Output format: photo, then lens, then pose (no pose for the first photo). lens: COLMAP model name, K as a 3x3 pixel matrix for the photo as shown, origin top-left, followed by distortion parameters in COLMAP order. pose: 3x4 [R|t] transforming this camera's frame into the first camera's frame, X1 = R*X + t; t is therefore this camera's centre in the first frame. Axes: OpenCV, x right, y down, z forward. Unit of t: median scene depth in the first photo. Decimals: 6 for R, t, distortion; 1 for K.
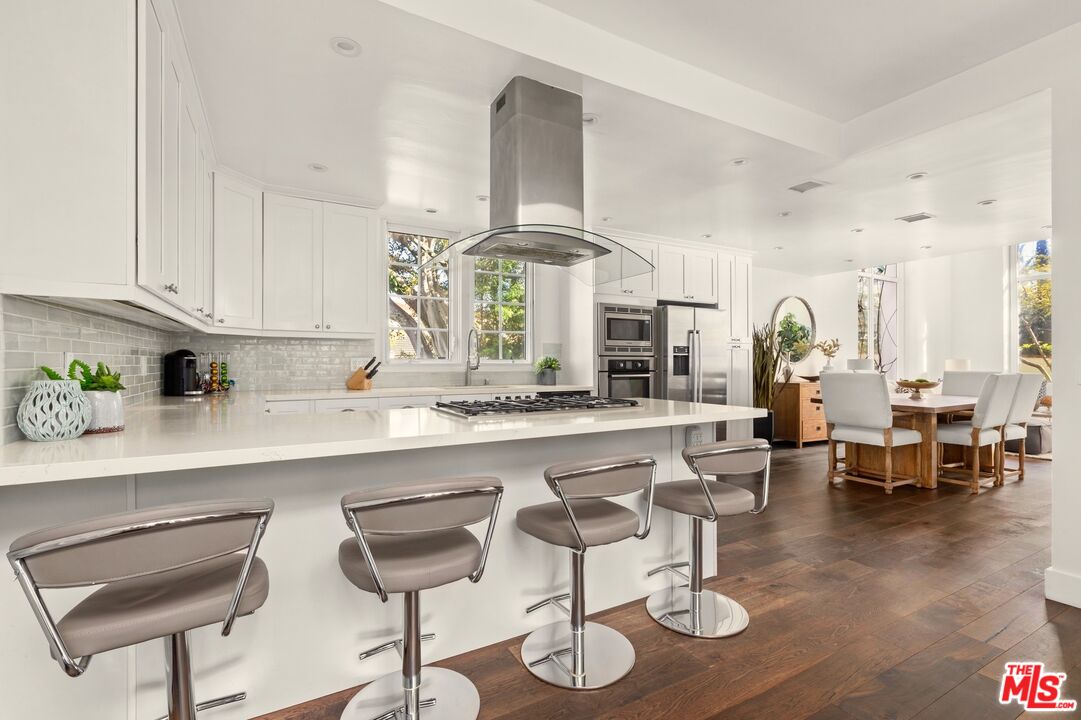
lens RADIAL K [[491.6, 0, 539.5], [0, 491.6, 362.0], [0, 0, 1]] dist [0.001195, -0.000532]
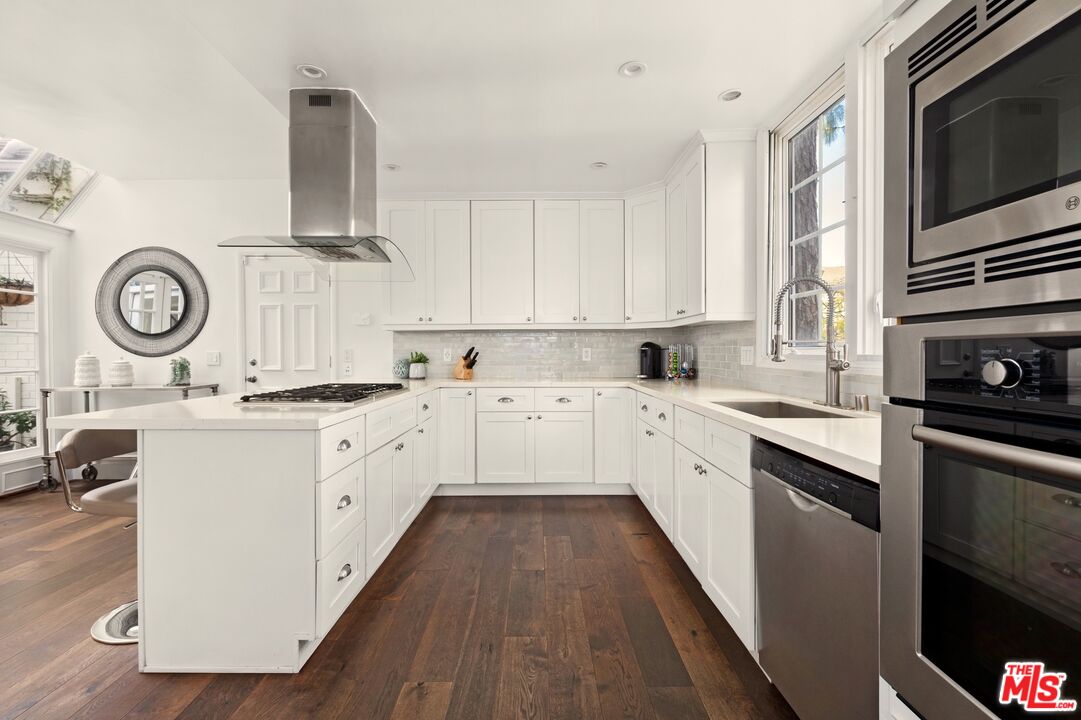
lens RADIAL K [[491.6, 0, 540.0], [0, 491.6, 355.0], [0, 0, 1]] dist [0.001195, -0.000532]
pose [[-0.476343, 0.005752, -0.879241, 0.436683], [0.002735, 0.999983, 0.005060, 0.000269], [0.879255, 0.000006, -0.476351, 1.147523]]
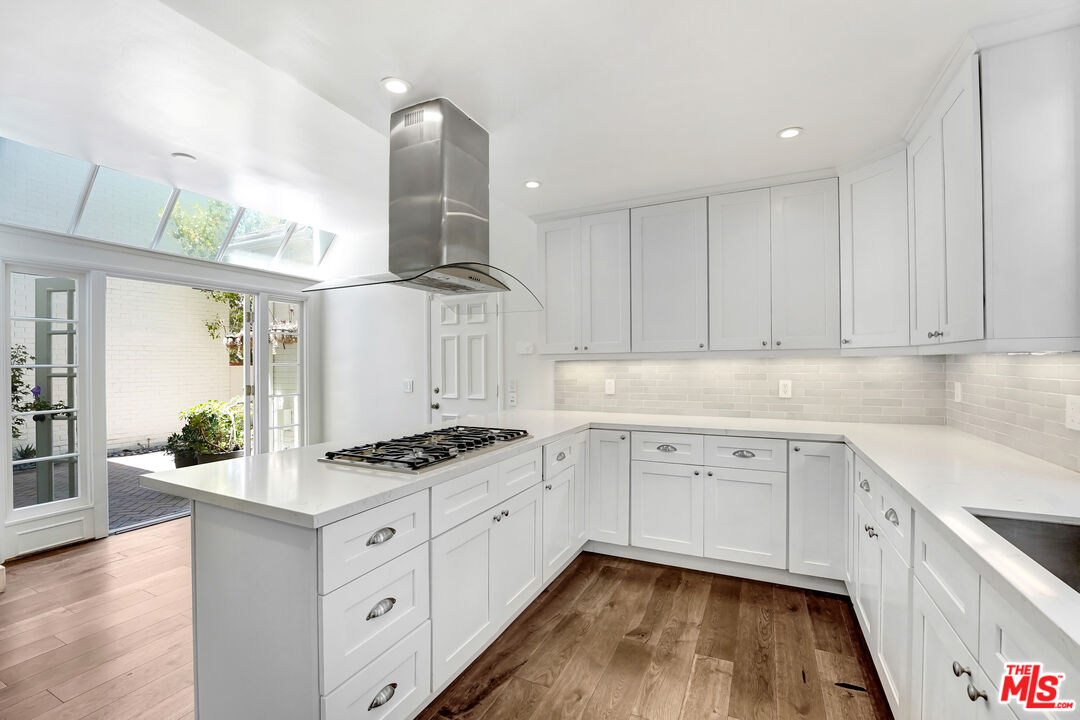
lens RADIAL K [[467.9, 0, 542.4], [0, 467.9, 368.9], [0, 0, 1]] dist [-0.025471, 0.003774]
pose [[-0.805802, 0.007525, -0.592137, 0.255305], [0.006286, 0.999972, 0.004153, -0.030283], [0.592152, -0.000376, -0.805826, 1.115123]]
